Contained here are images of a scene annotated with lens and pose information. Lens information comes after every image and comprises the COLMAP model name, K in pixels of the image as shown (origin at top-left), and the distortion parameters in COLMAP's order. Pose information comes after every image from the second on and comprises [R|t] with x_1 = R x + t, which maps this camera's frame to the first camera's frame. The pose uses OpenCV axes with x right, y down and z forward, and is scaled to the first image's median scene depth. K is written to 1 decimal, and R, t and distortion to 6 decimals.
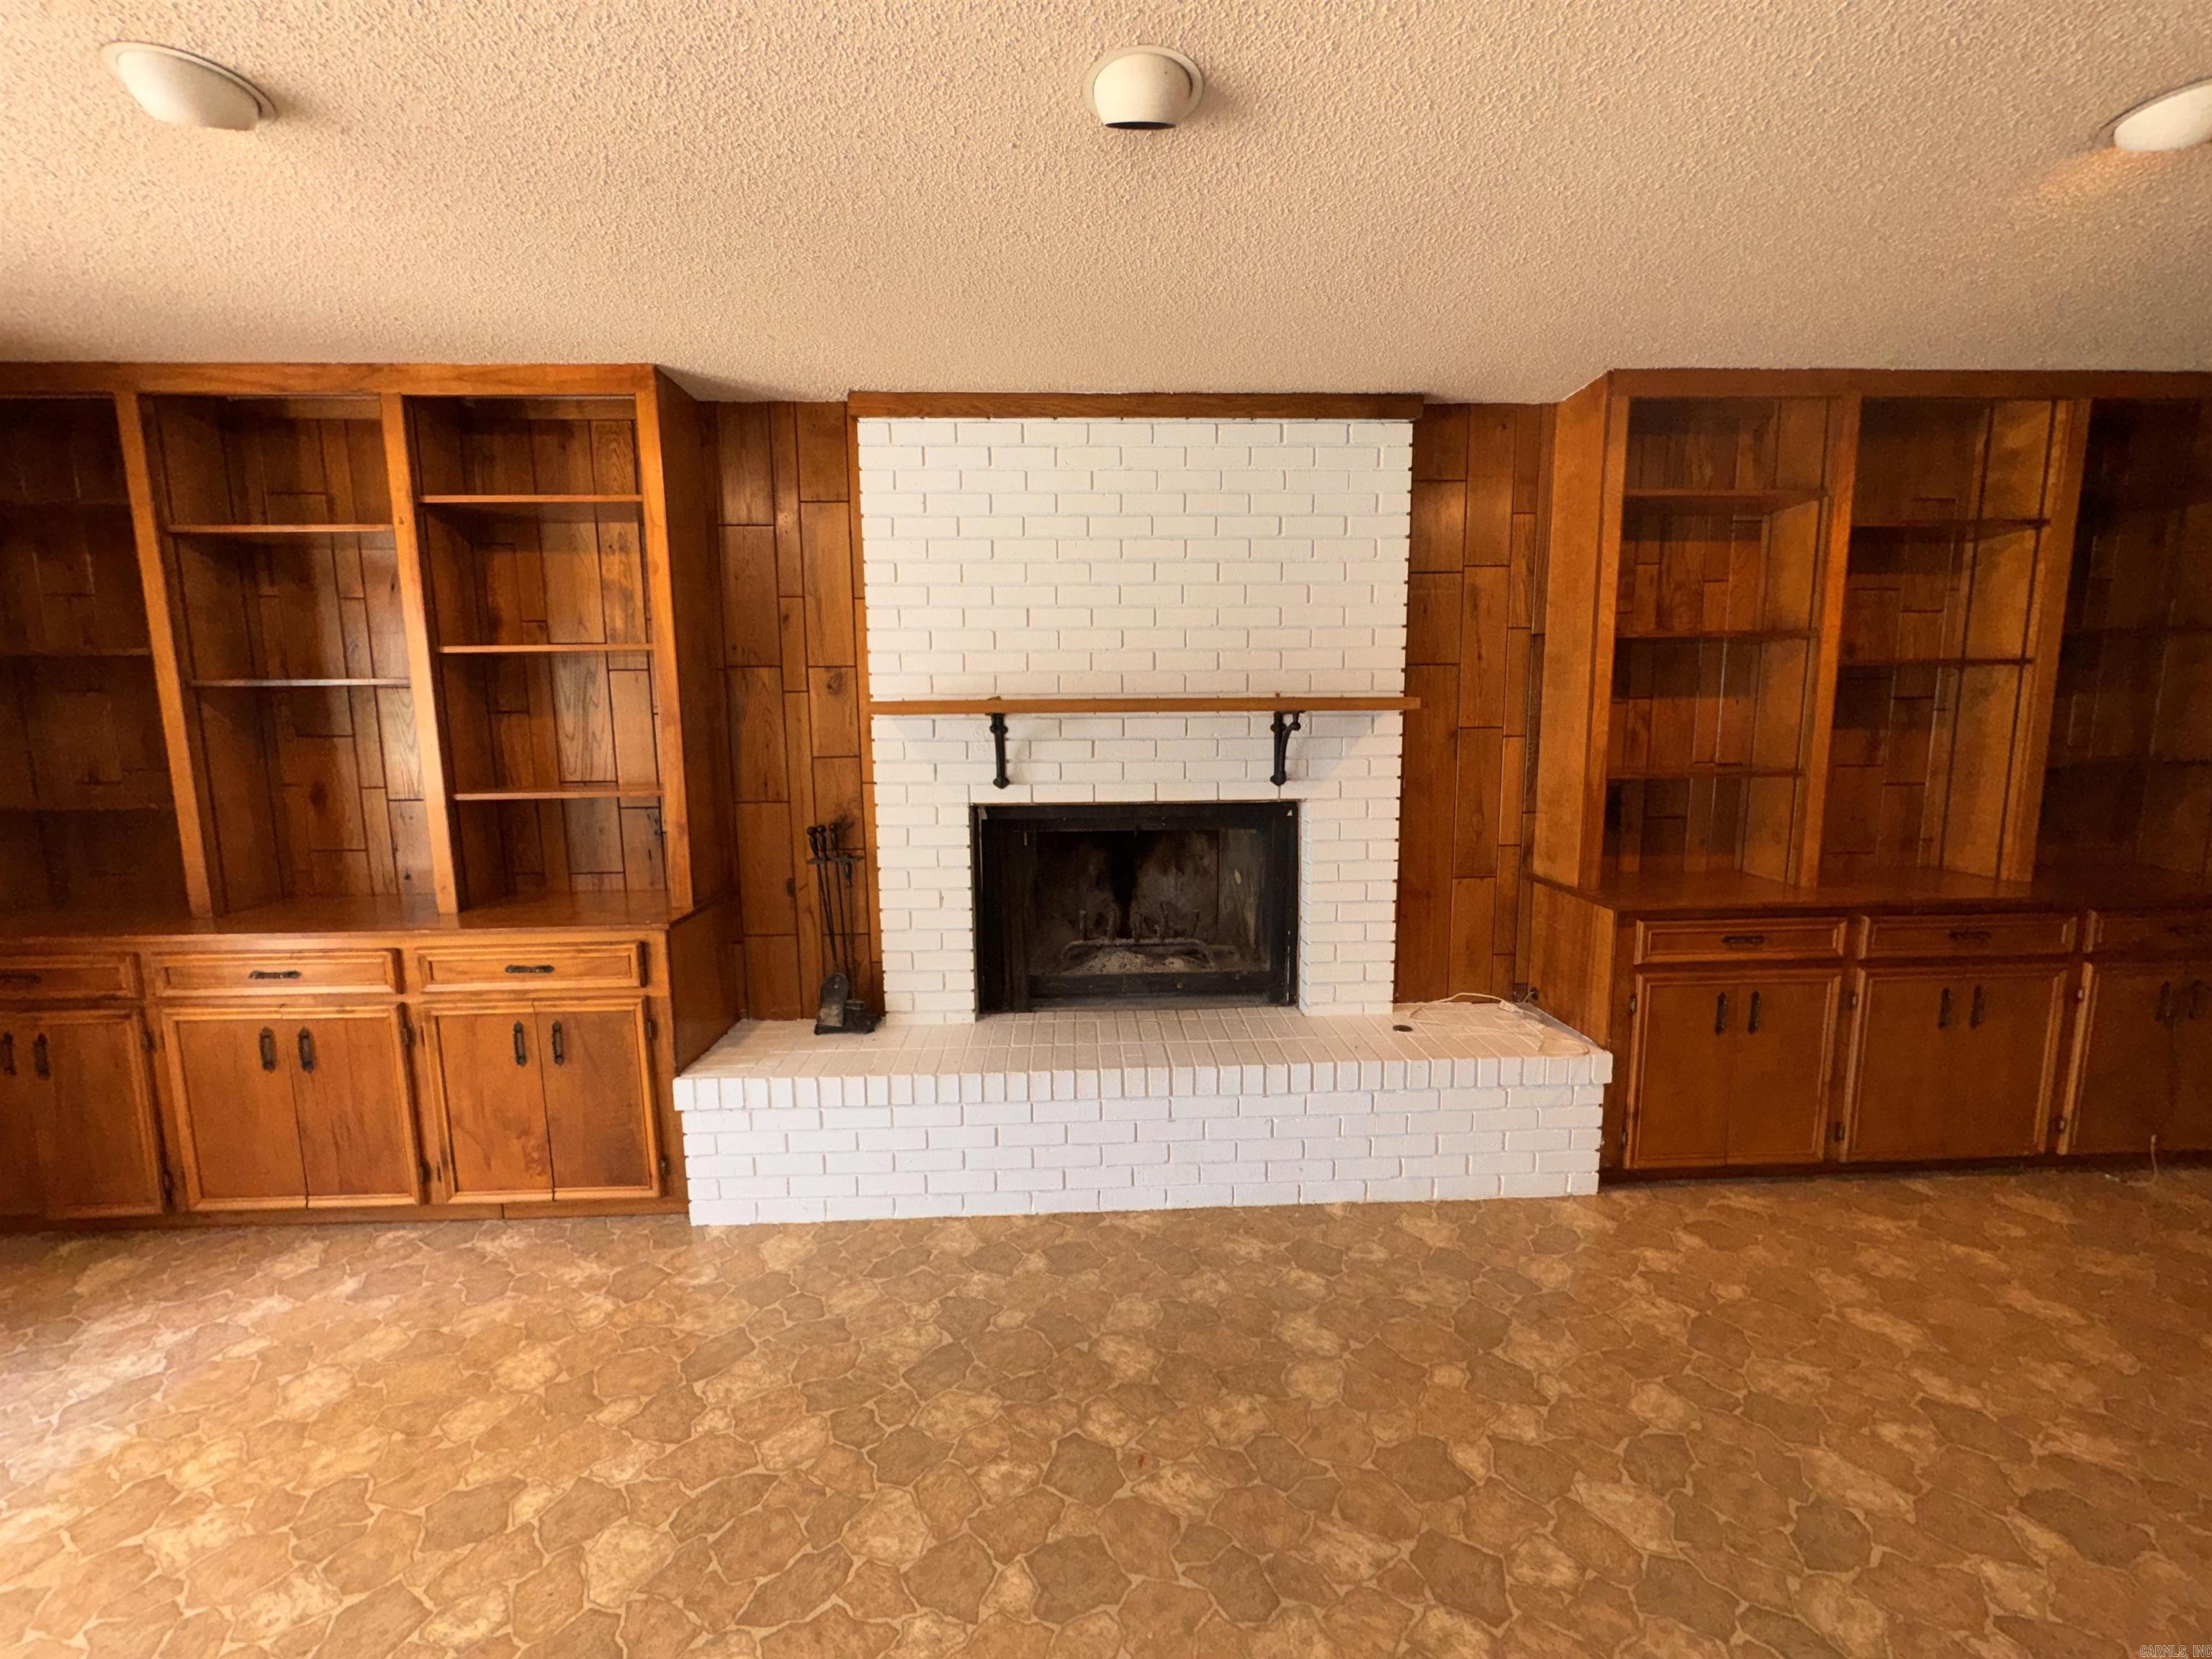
lens RADIAL K [[877.1, 0, 1107.7], [0, 877.1, 819.4], [0, 0, 1]] dist [-0.007100, 0.000861]
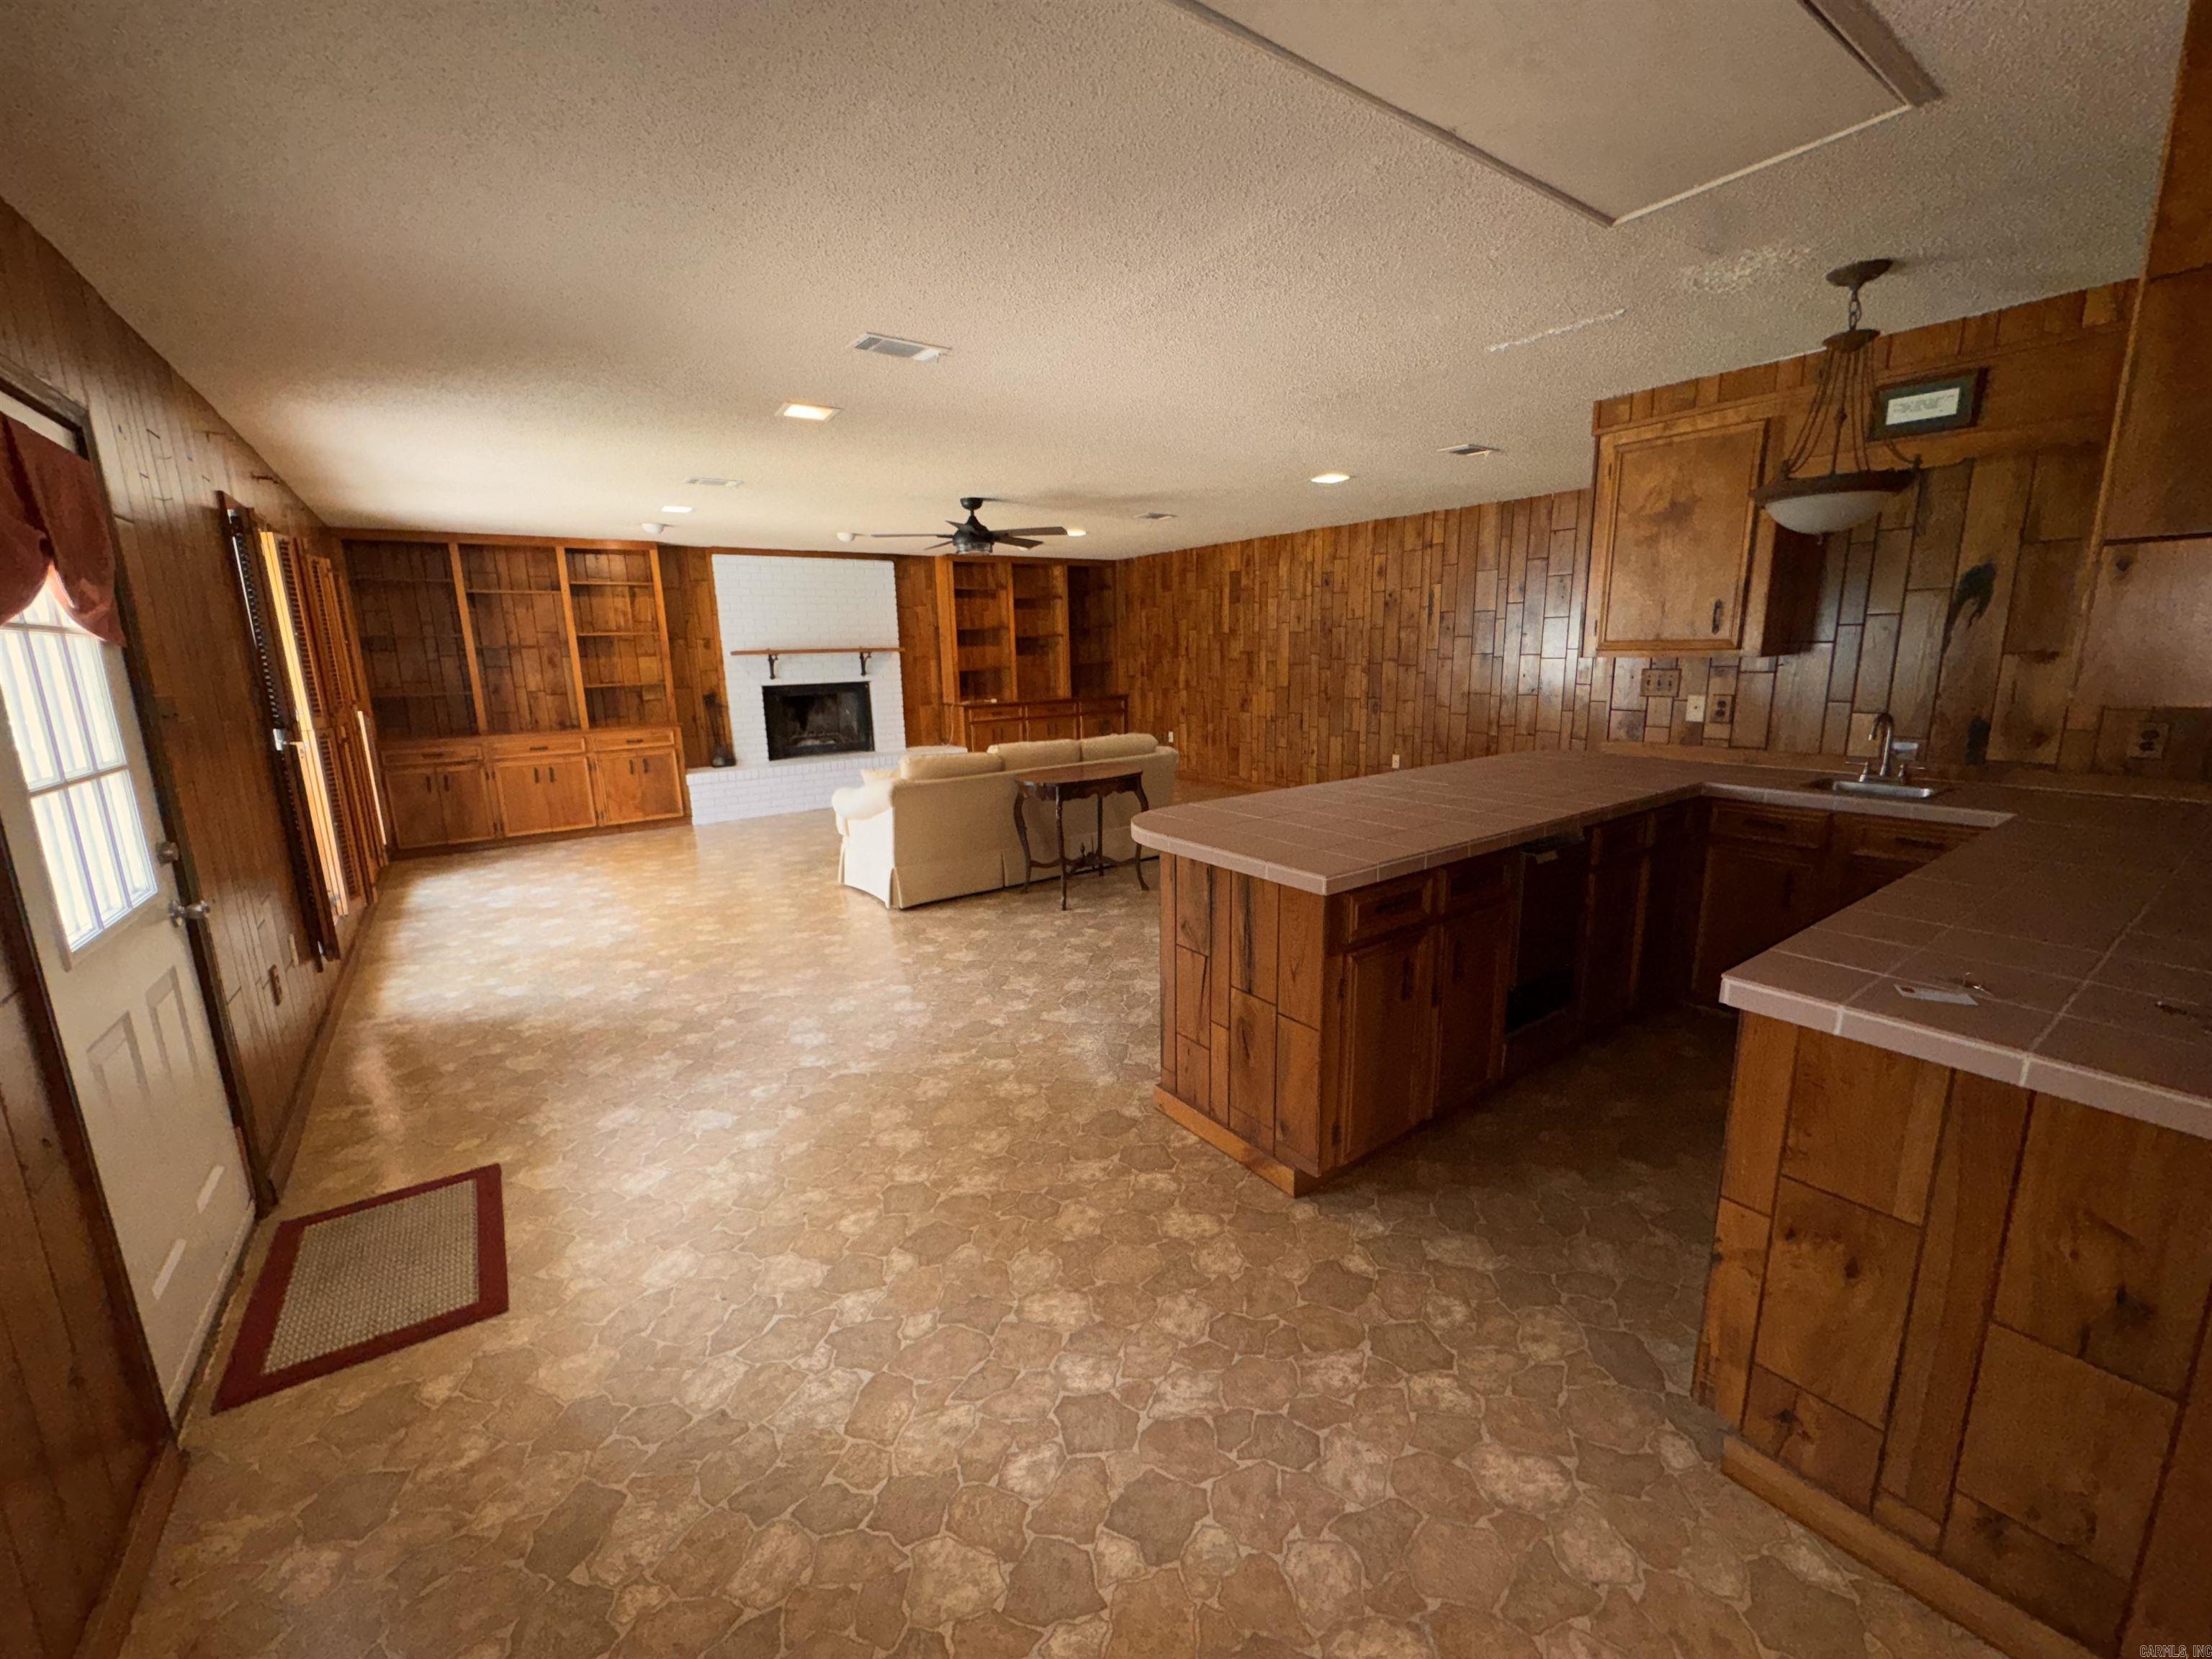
lens RADIAL K [[877.1, 0, 1107.7], [0, 877.1, 819.4], [0, 0, 1]] dist [-0.007100, 0.000861]
pose [[0.831362, -0.117031, 0.543269, -0.864040], [0.083206, 0.992768, 0.086531, 0.278477], [-0.549467, -0.026735, 0.835088, -2.166855]]
